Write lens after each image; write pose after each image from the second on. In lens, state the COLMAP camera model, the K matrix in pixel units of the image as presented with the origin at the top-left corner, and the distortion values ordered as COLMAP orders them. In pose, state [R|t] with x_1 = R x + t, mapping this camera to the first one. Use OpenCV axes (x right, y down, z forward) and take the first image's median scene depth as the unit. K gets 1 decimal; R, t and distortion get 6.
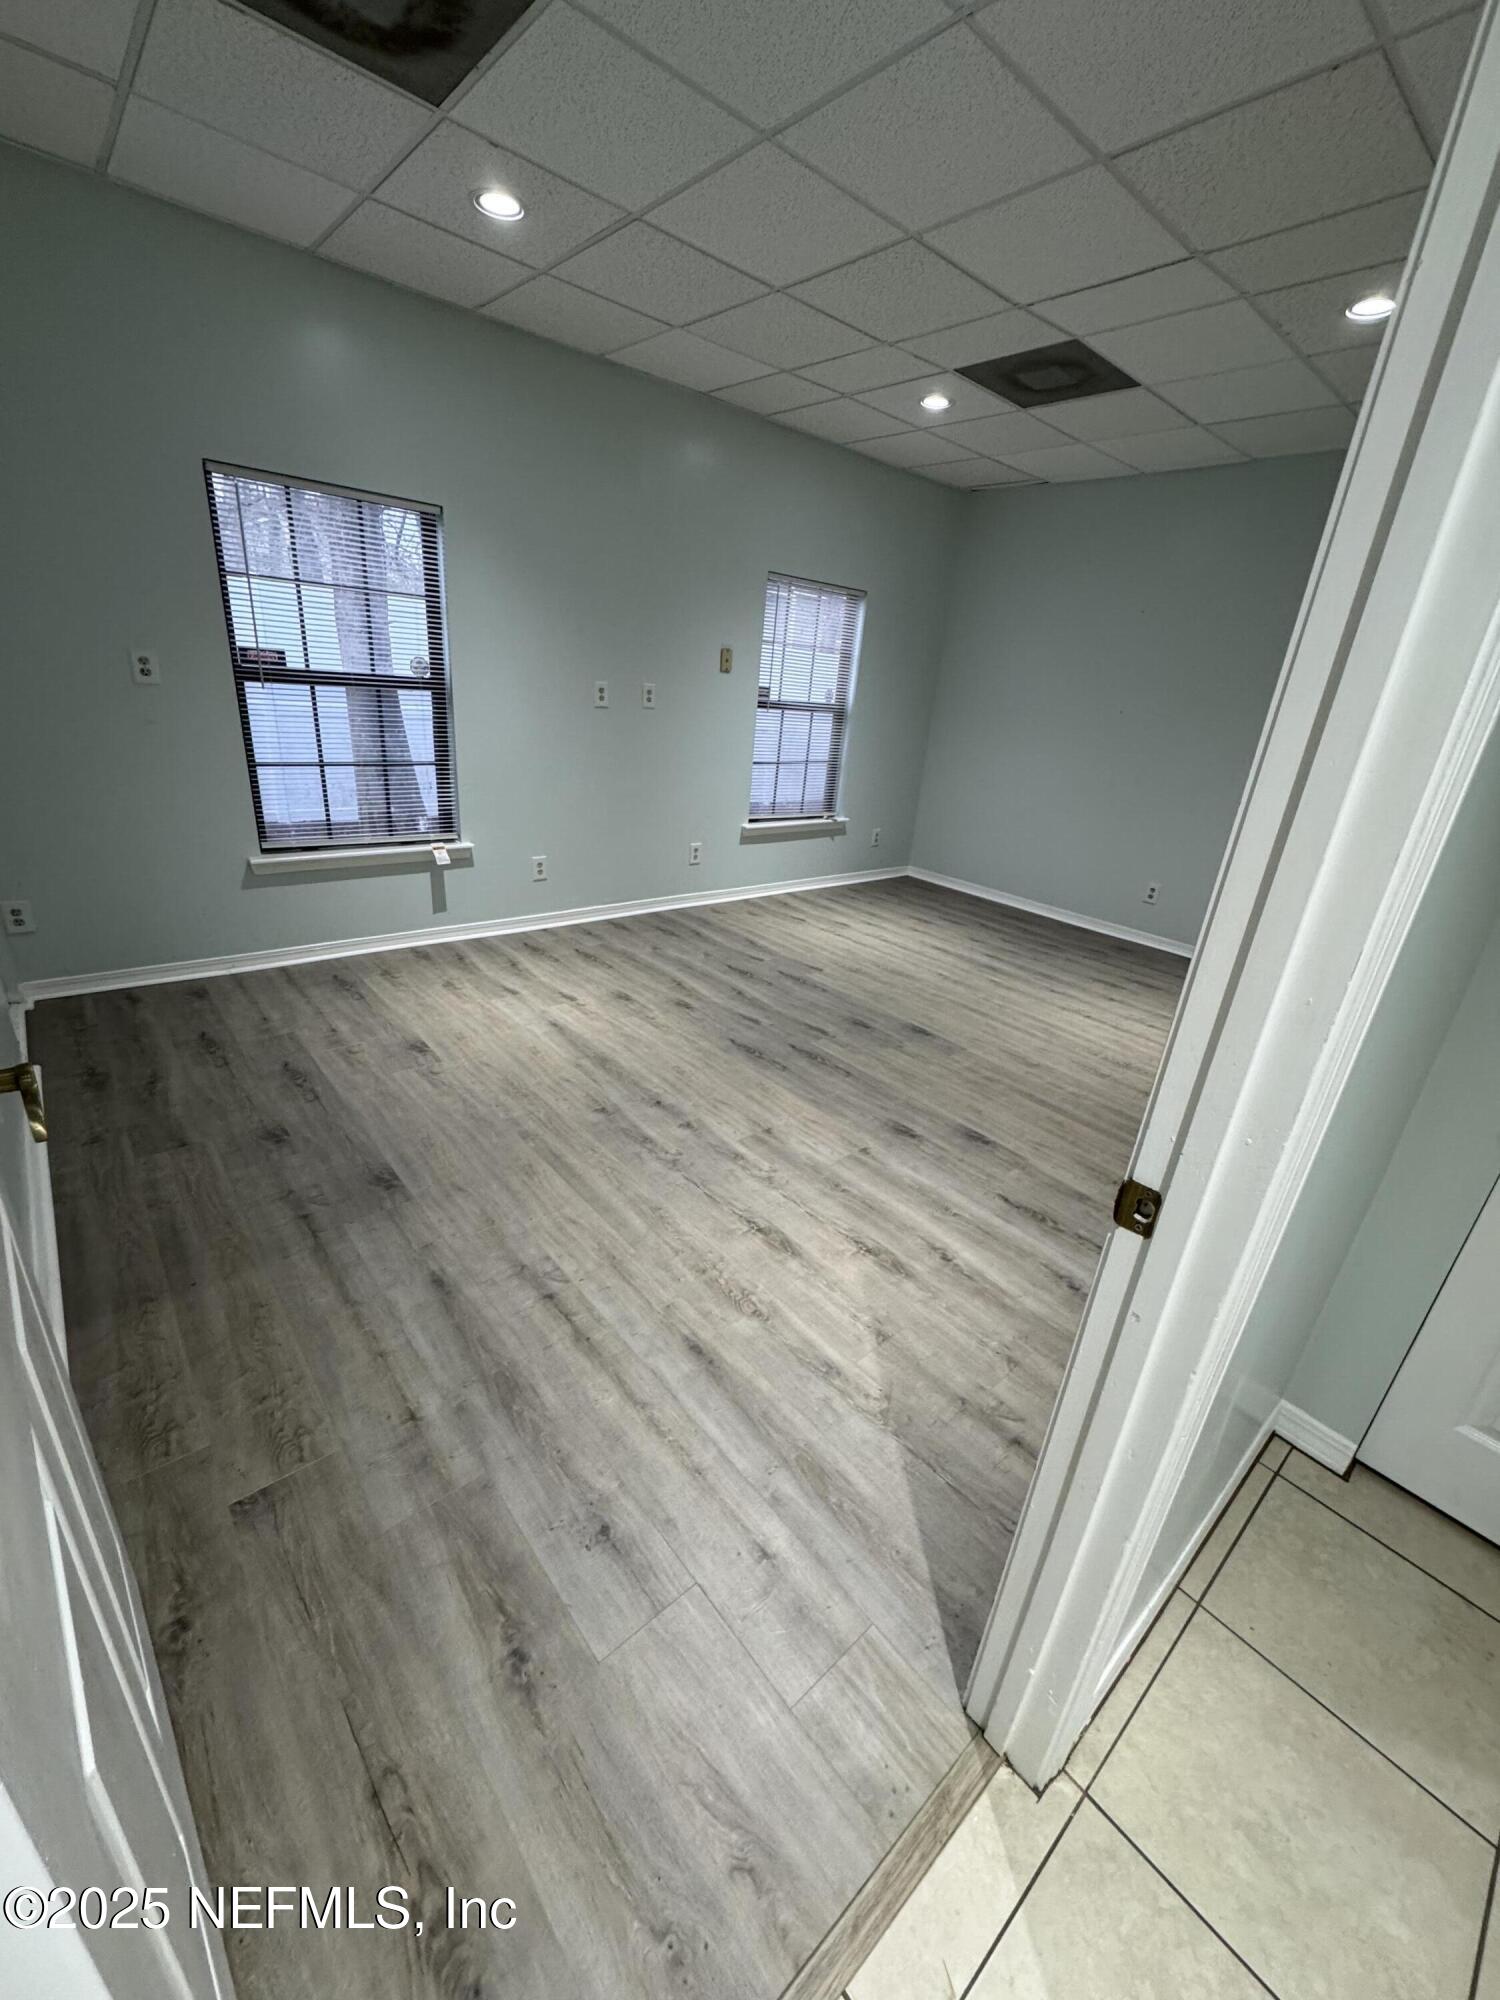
lens RADIAL K [[796.0, 0, 749.5], [0, 796.0, 998.5], [0, 0, 1]] dist [-0.004649, 0.000834]
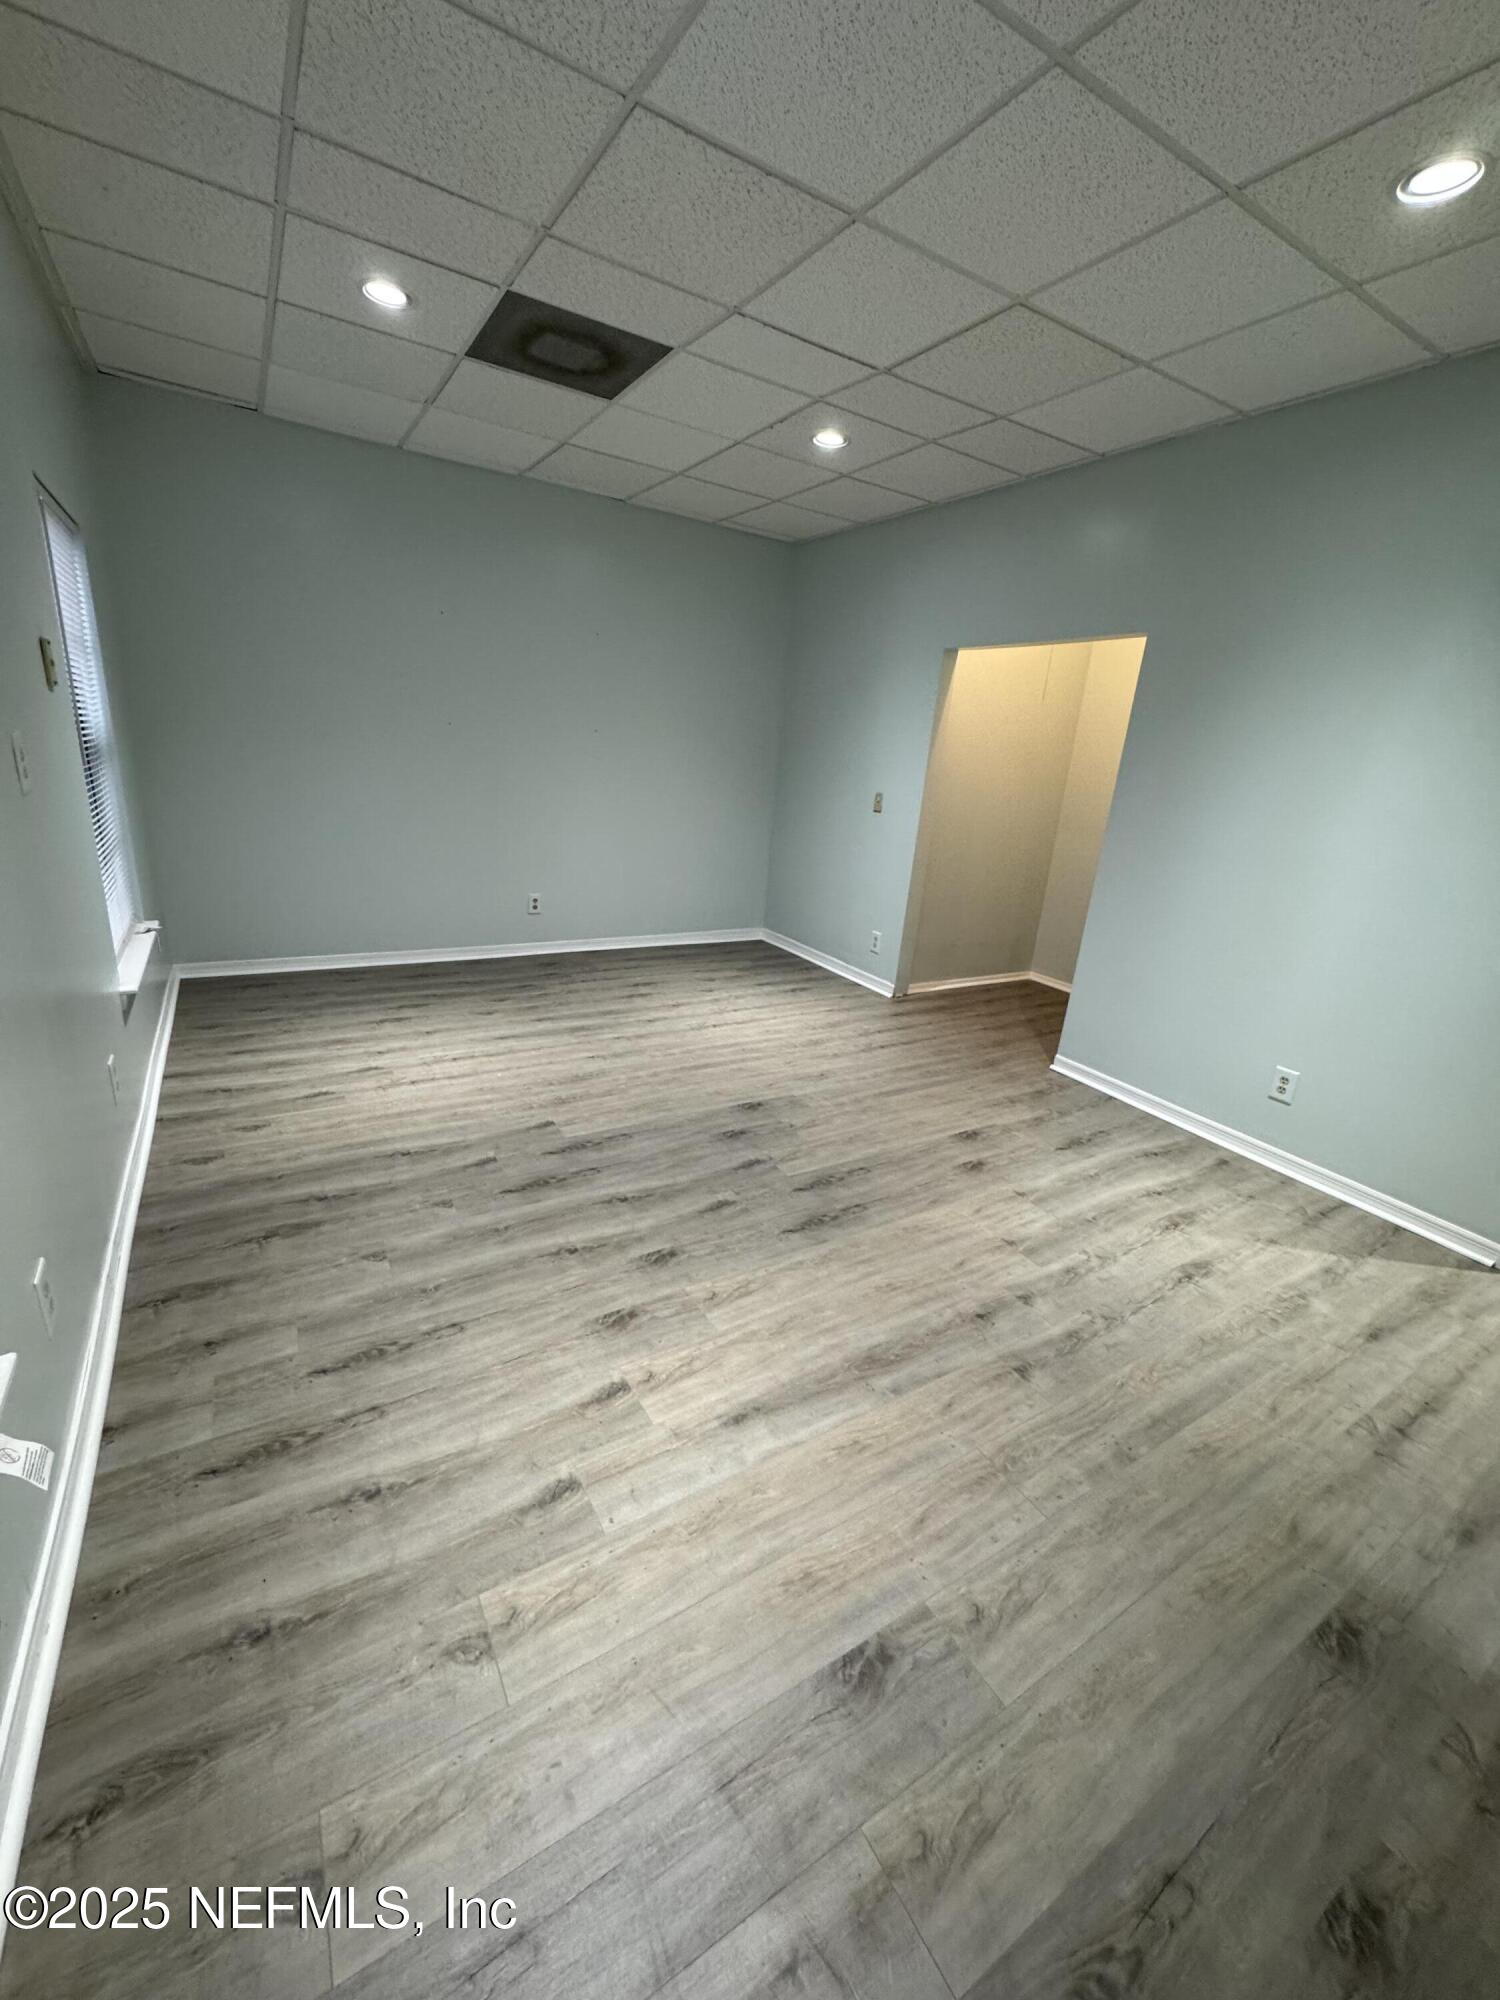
lens RADIAL K [[796.0, 0, 741.3], [0, 796.0, 1000.9], [0, 0, 1]] dist [-0.004649, 0.000834]
pose [[0.171001, -0.371358, 0.912607, -0.581591], [0.311535, 0.899108, 0.307491, -0.354856], [-0.934722, 0.231728, 0.269439, 0.731578]]
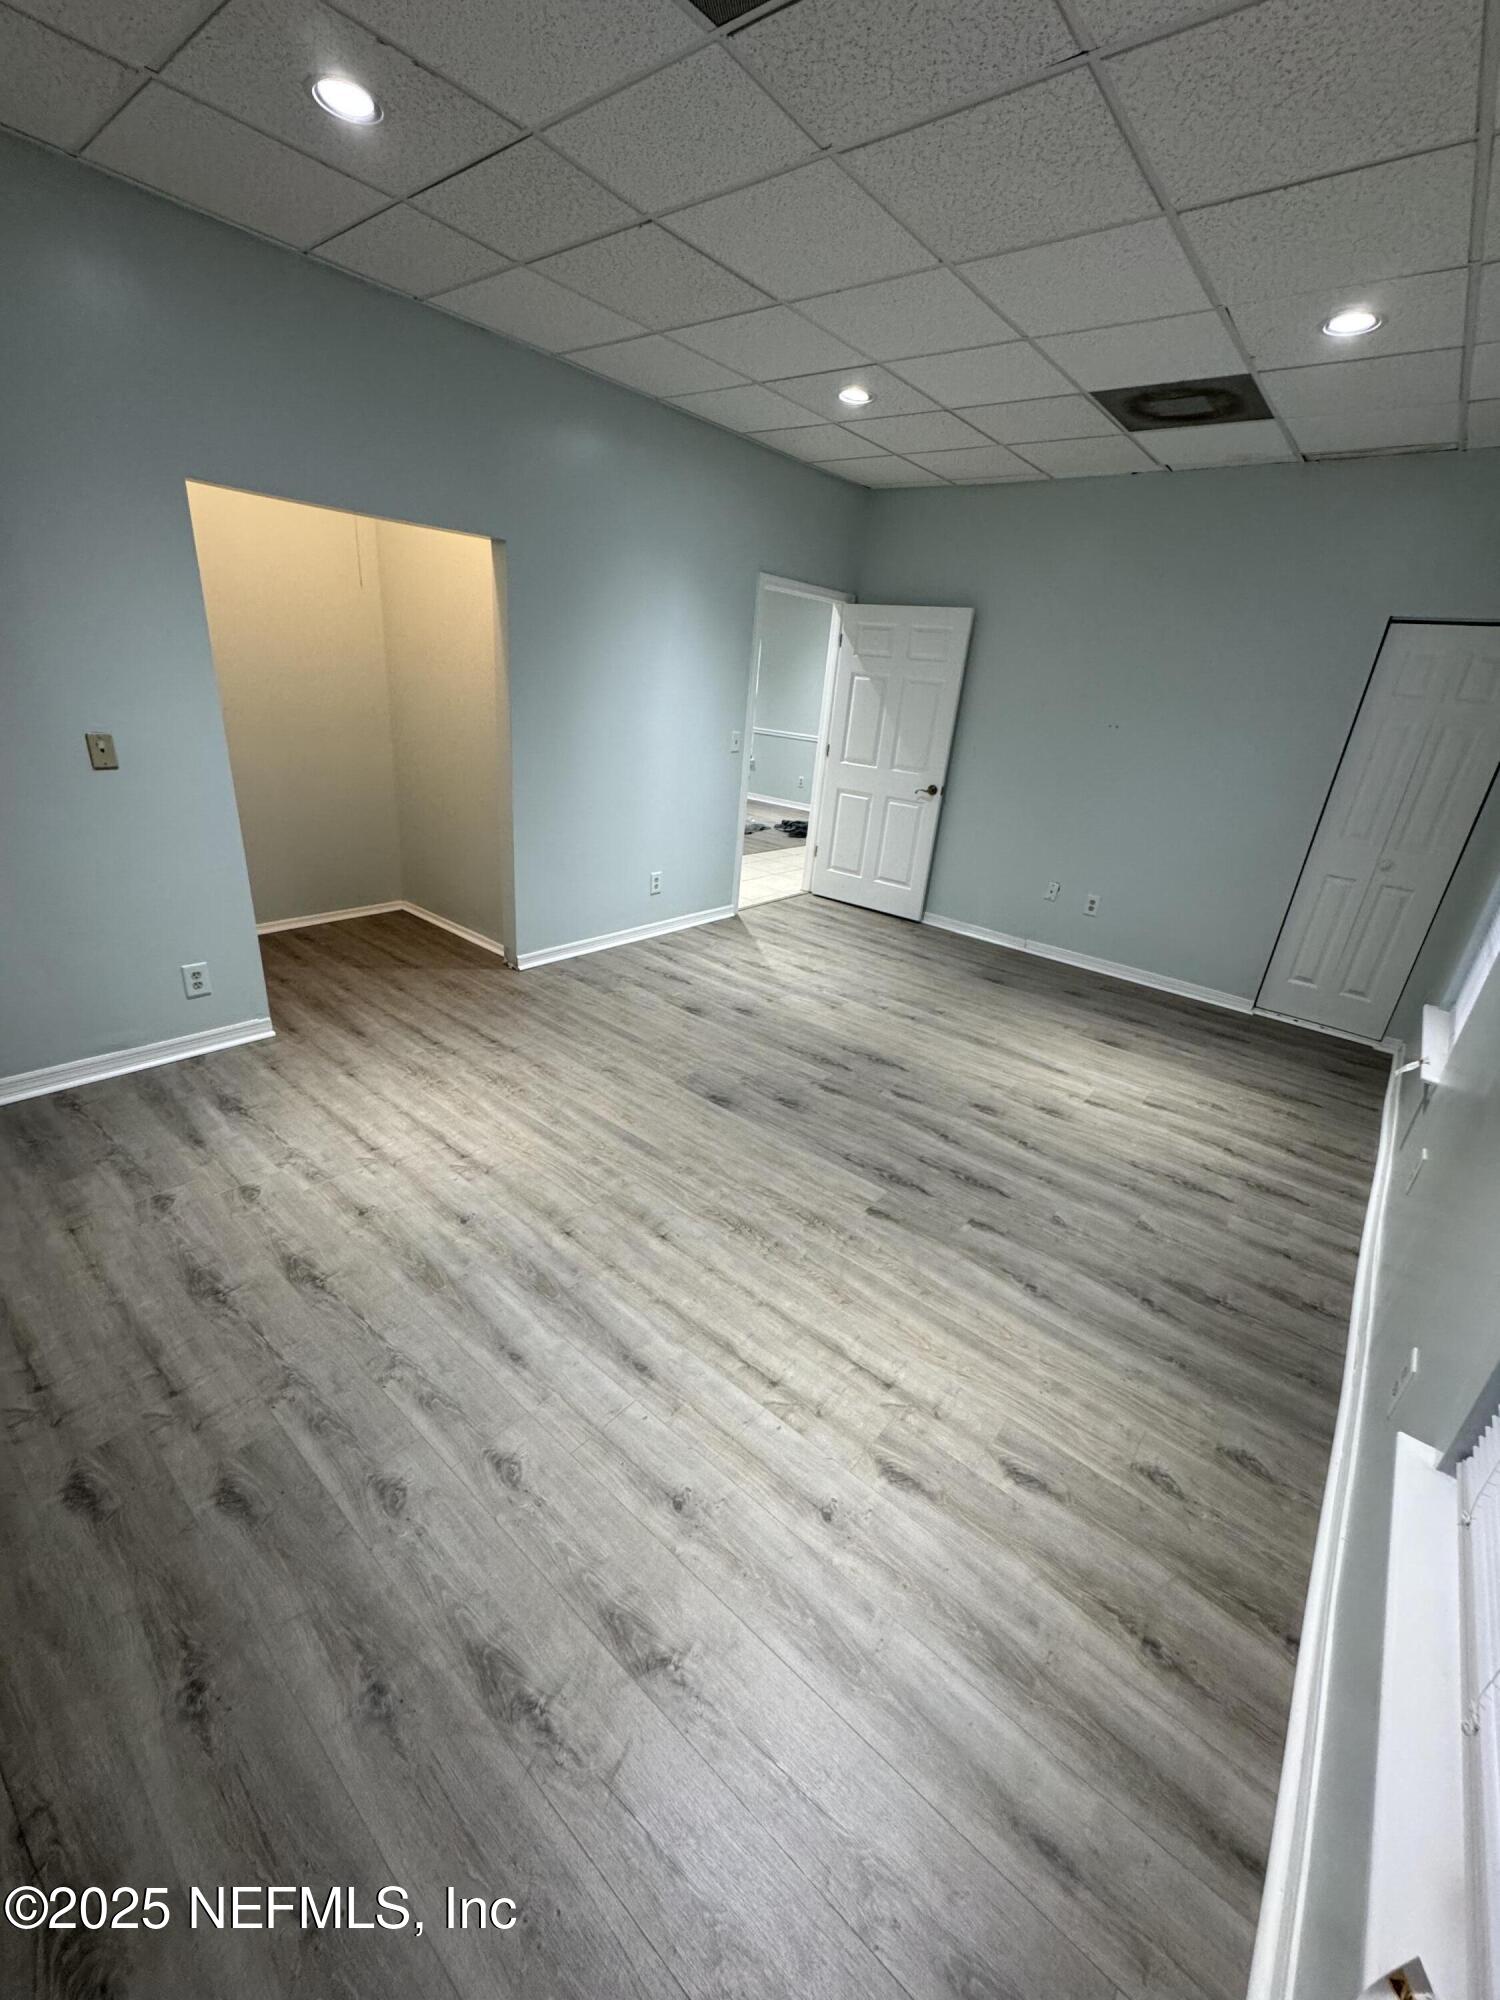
lens RADIAL K [[796.0, 0, 764.8], [0, 796.0, 999.6], [0, 0, 1]] dist [-0.004649, 0.000834]
pose [[-0.969943, -0.084811, -0.228075, 0.374492], [-0.220162, 0.705051, 0.674115, -0.632240], [0.103632, 0.704067, -0.702531, 1.533332]]
